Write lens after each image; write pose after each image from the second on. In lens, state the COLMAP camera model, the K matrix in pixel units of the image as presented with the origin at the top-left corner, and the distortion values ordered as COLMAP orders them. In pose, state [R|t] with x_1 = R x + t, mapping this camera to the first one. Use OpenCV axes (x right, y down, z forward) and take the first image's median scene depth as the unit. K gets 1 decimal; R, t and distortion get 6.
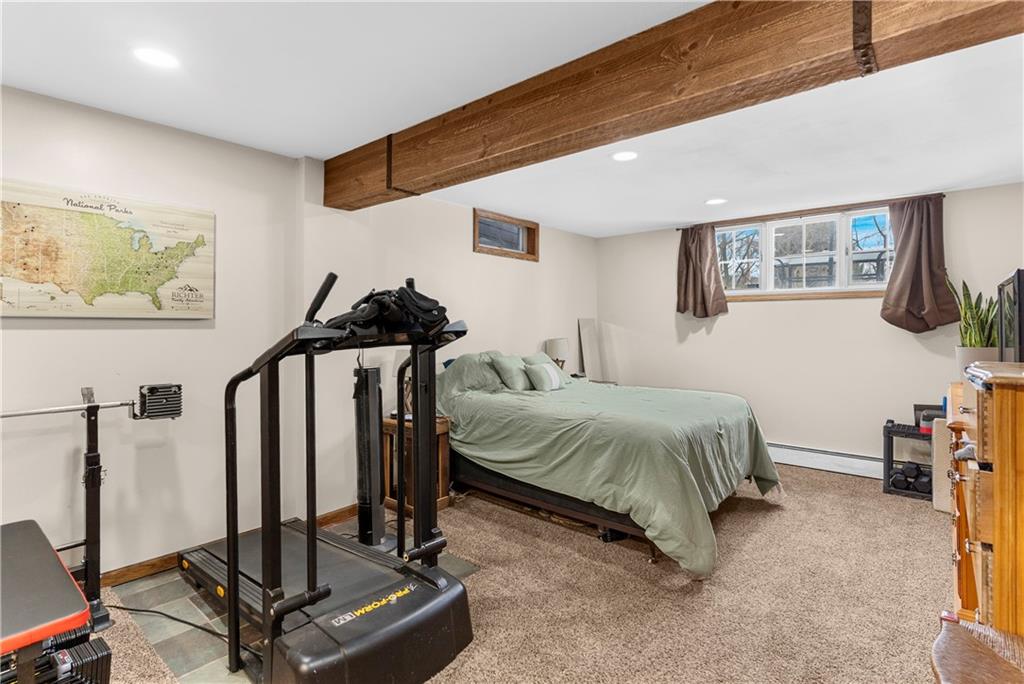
lens RADIAL K [[494.3, 0, 486.8], [0, 494.3, 325.6], [0, 0, 1]] dist [0.001300, 0.000055]
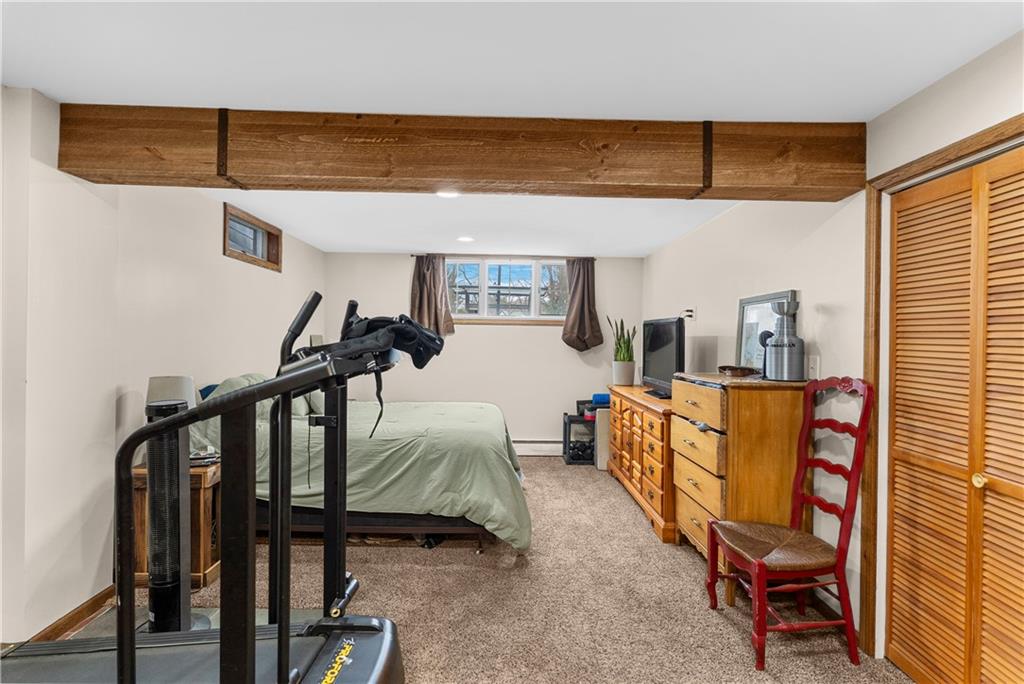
lens RADIAL K [[494.3, 0, 506.3], [0, 494.3, 342.4], [0, 0, 1]] dist [0.001300, 0.000055]
pose [[0.744165, 0.008650, 0.667940, -0.354892], [-0.014000, 0.999898, 0.002649, -0.016550], [-0.667849, -0.011323, 0.744210, 0.090395]]
